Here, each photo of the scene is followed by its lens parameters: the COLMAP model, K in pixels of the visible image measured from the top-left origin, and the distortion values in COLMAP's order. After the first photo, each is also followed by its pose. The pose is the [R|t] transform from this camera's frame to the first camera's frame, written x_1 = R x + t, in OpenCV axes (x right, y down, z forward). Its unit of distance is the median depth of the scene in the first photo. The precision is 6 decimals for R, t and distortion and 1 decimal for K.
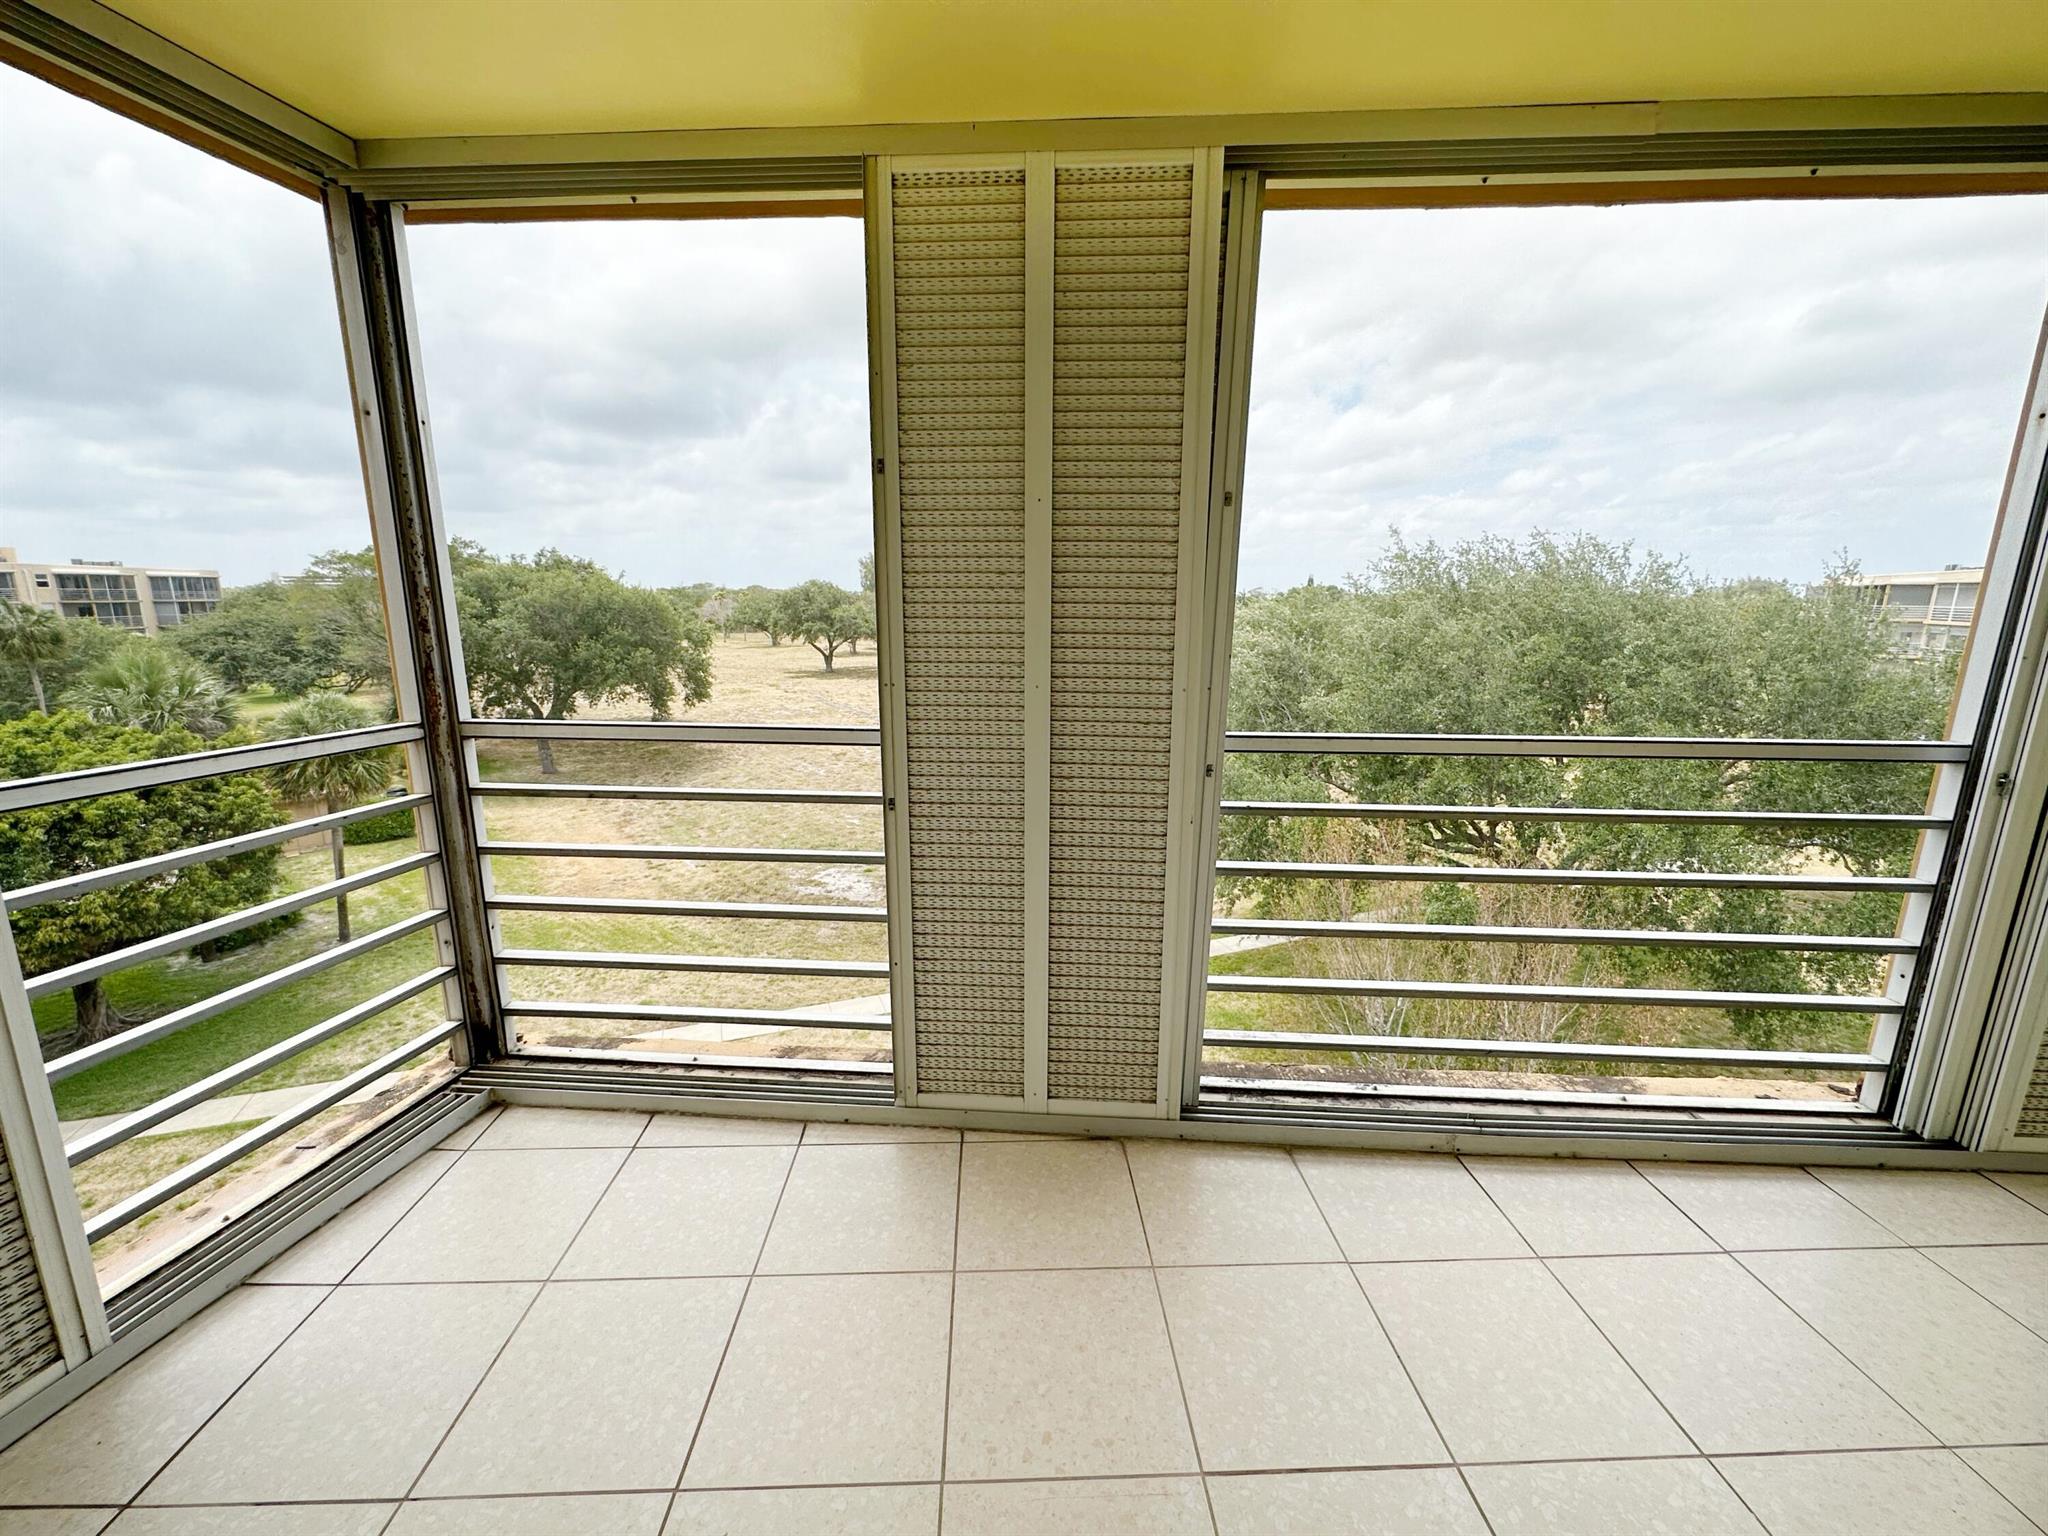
lens RADIAL K [[818.2, 0, 1024.0], [0, 818.2, 768.0], [0, 0, 1]] dist [-0.001286, -0.000094]
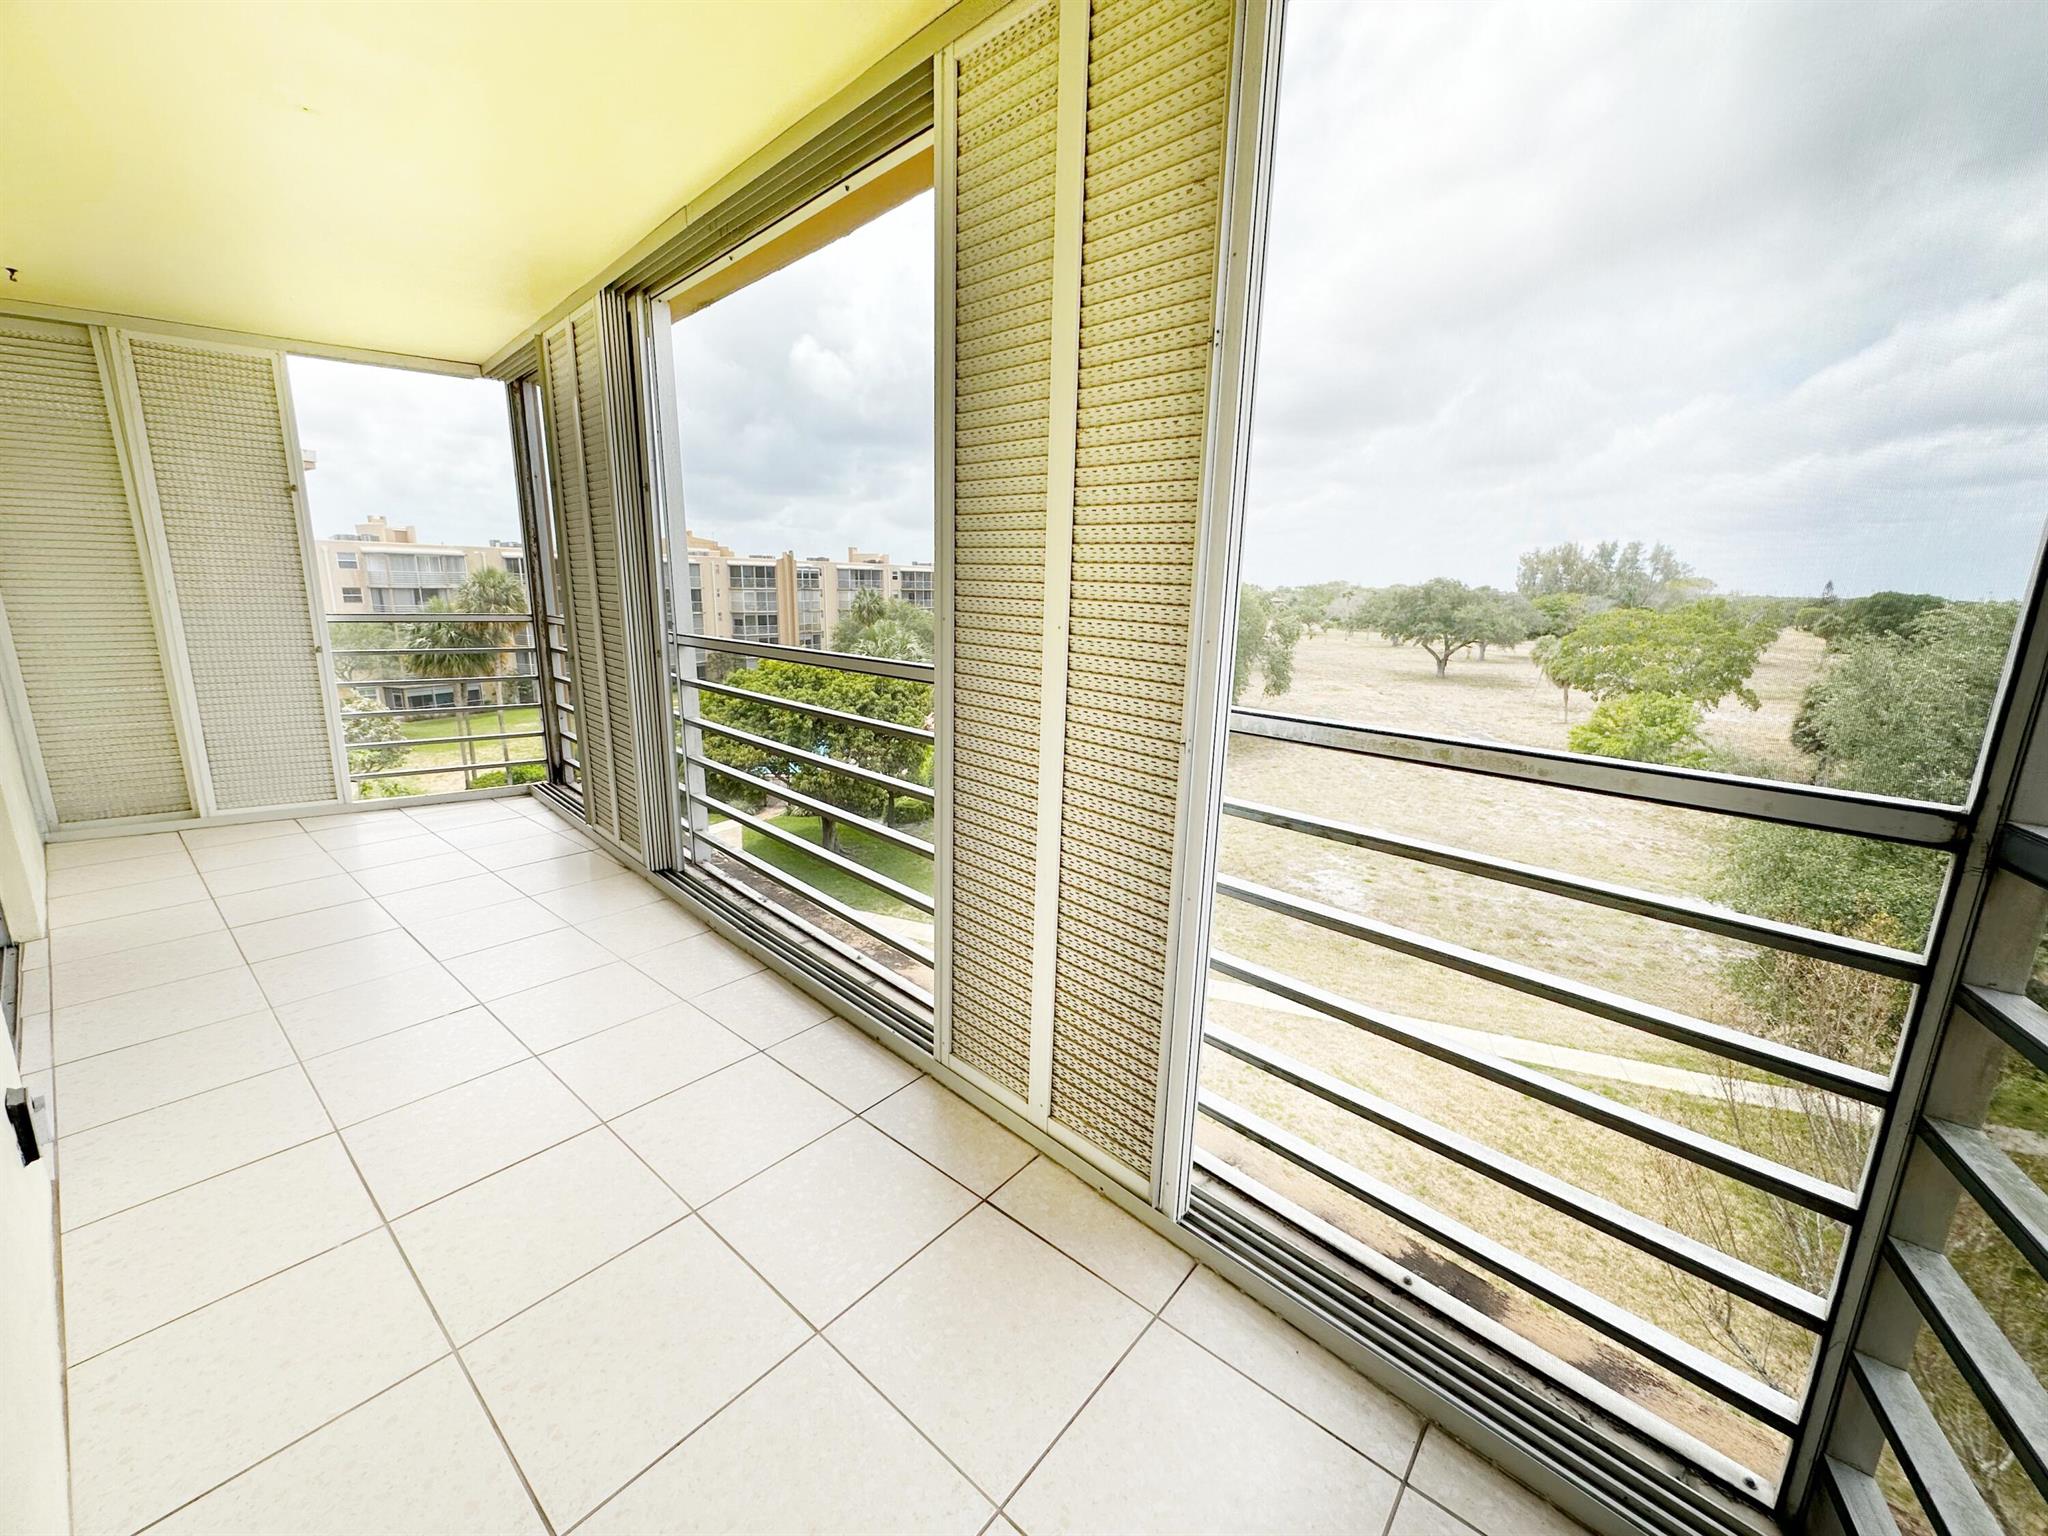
lens RADIAL K [[817.4, 0, 1024.0], [0, 817.4, 768.0], [0, 0, 1]] dist [-0.000400, 0.000105]
pose [[0.740655, 0.155620, -0.653615, 1.748701], [-0.154133, 0.986217, 0.060151, 0.016319], [0.653968, 0.056193, 0.754433, 0.238452]]
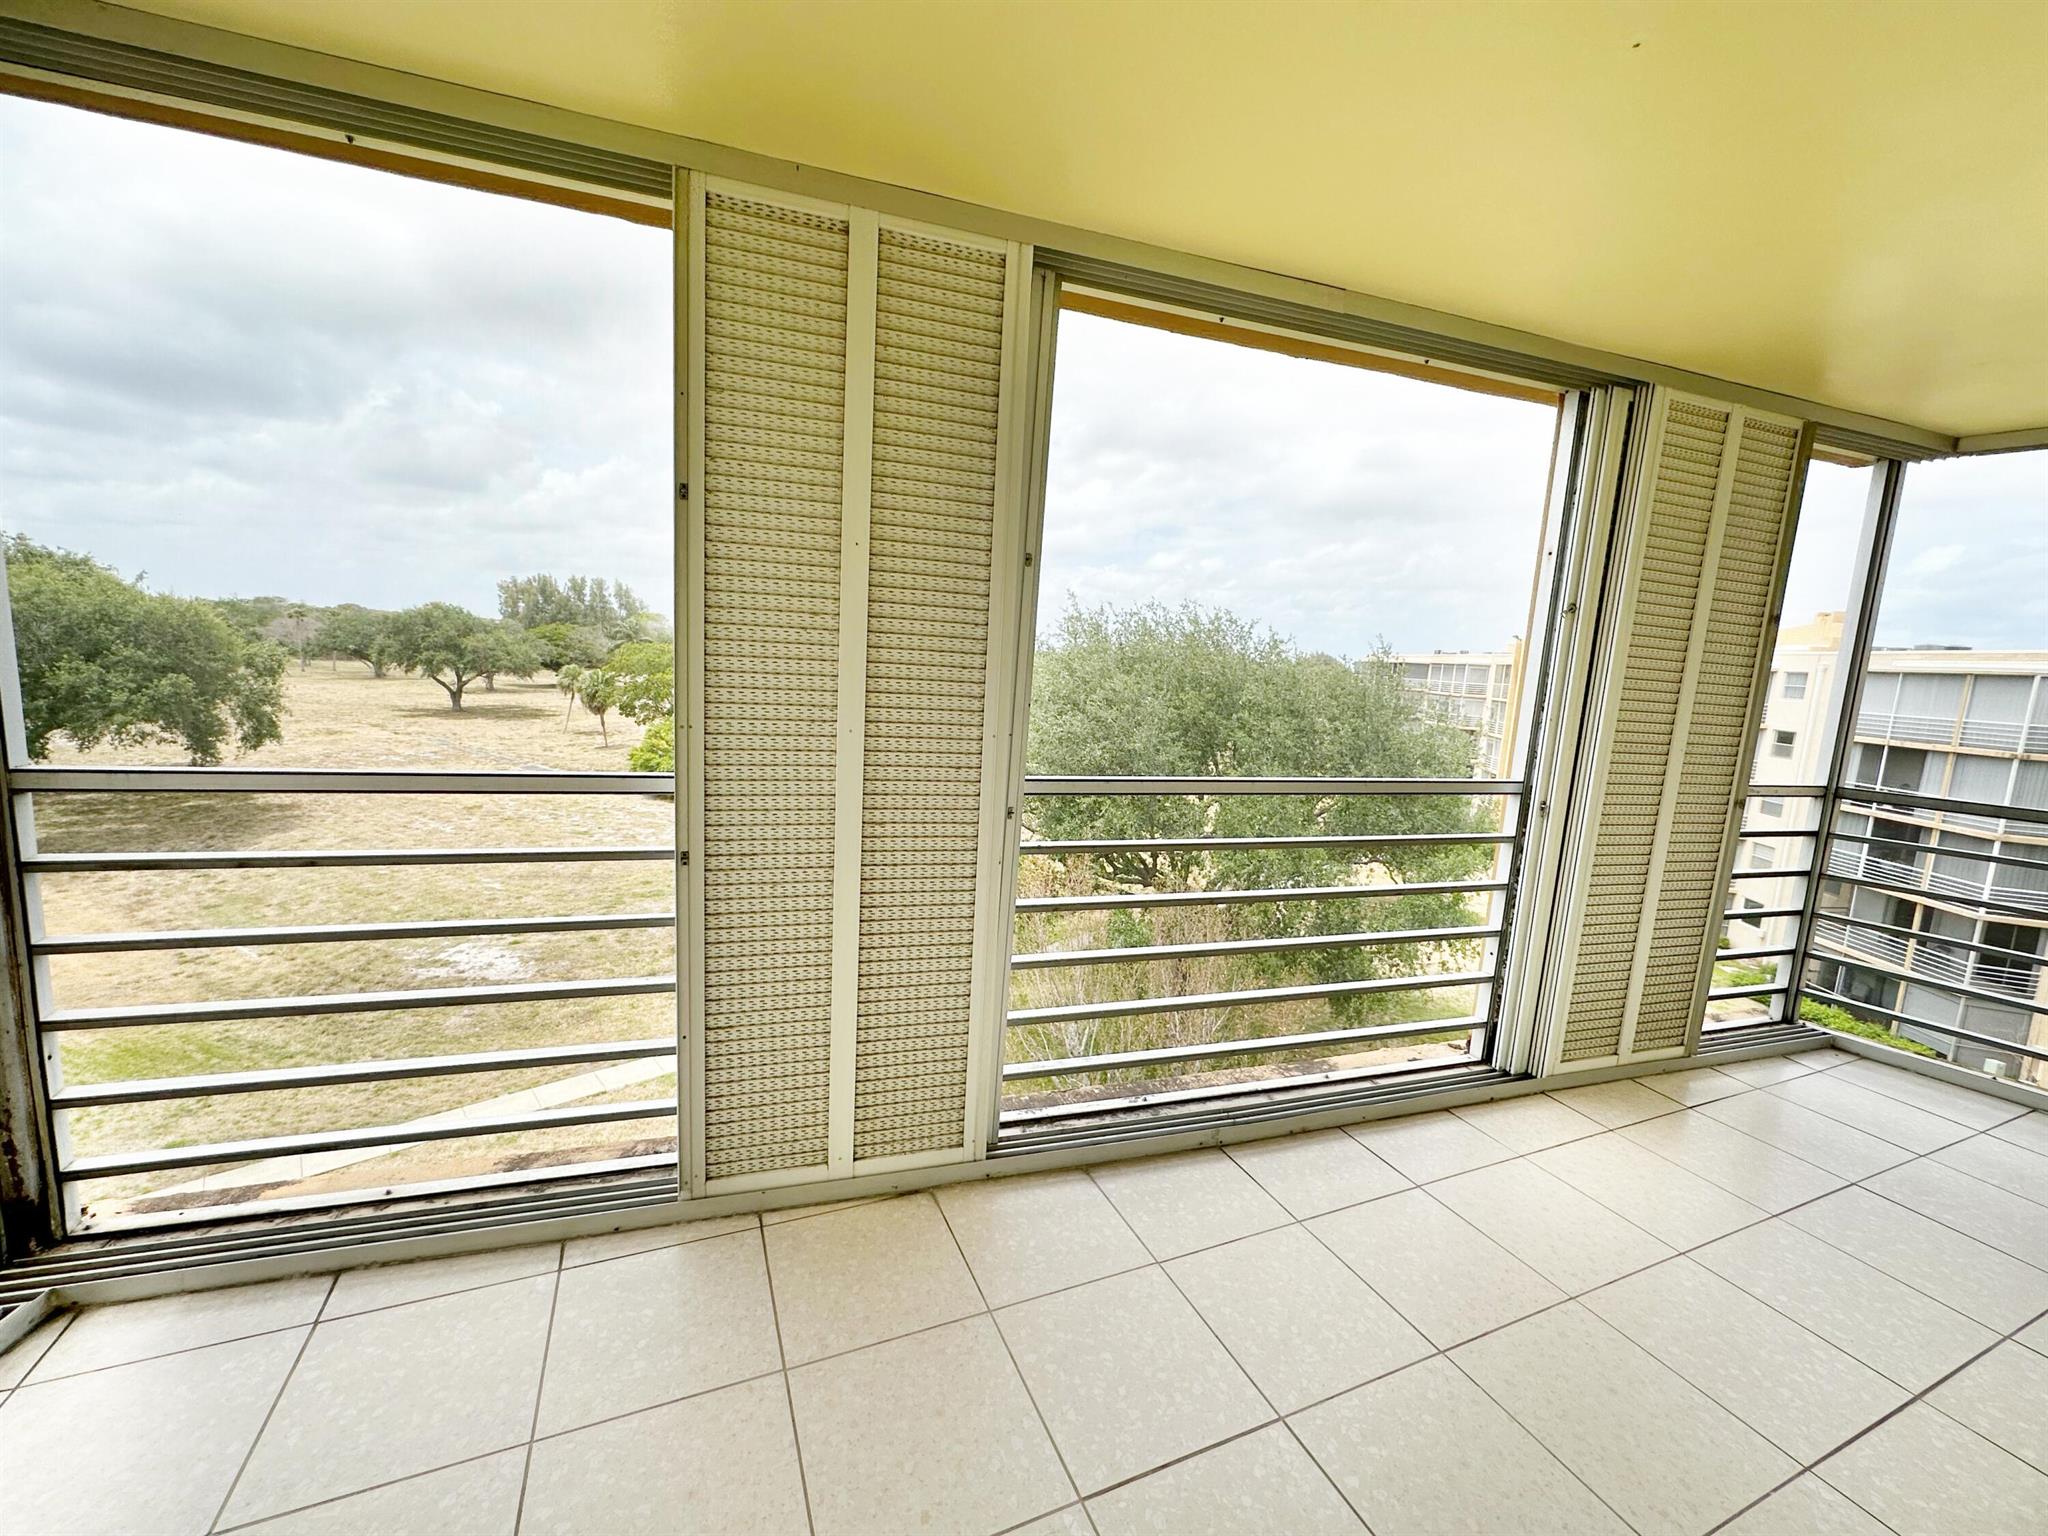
lens RADIAL K [[817.9, 0, 1024.0], [0, 817.9, 768.0], [0, 0, 1]] dist [-0.001807, 0.000379]
pose [[0.930191, -0.003893, 0.367056, -0.132191], [0.024394, 0.998389, -0.051229, -0.000054], [-0.366265, 0.056607, 0.928787, 0.015442]]
